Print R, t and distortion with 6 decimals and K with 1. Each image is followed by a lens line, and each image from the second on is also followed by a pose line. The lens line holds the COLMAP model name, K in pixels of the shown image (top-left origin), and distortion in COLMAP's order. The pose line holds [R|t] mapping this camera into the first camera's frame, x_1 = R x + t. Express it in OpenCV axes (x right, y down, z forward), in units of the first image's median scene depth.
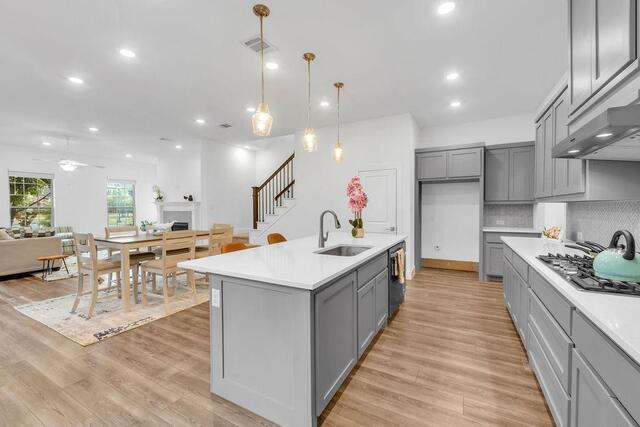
lens RADIAL K [[244.4, 0, 320.0], [0, 244.4, 213.5], [0, 0, 1]] dist [-0.000269, 0.000089]
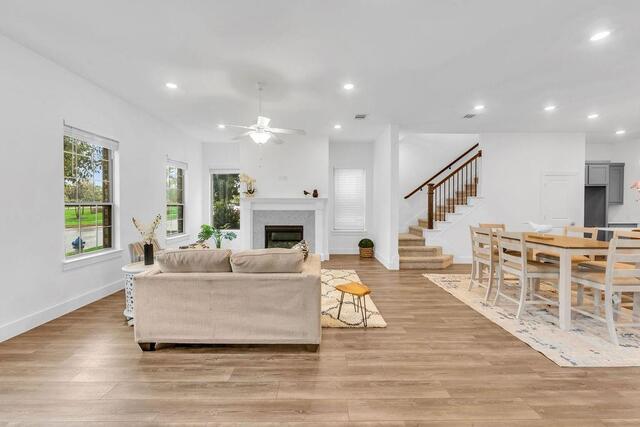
lens RADIAL K [[250.6, 0, 317.5], [0, 250.6, 208.2], [0, 0, 1]] dist [0.000028, -0.000075]
pose [[0.890821, 0.001874, 0.454350, -1.439647], [0.006814, 0.999824, -0.017484, -0.004227], [-0.454302, 0.018671, 0.890652, 0.477782]]
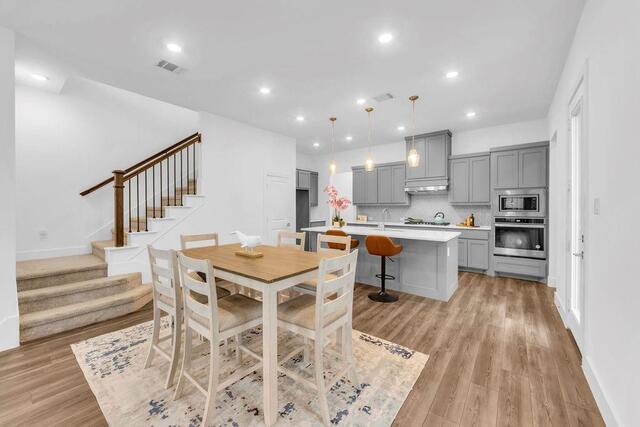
lens RADIAL K [[250.6, 0, 317.5], [0, 250.6, 208.2], [0, 0, 1]] dist [0.000028, -0.000075]
pose [[0.201120, 0.000502, 0.979567, -0.983445], [0.029707, 0.999537, -0.006611, -0.010163], [-0.979116, 0.030430, 0.201012, 0.601267]]
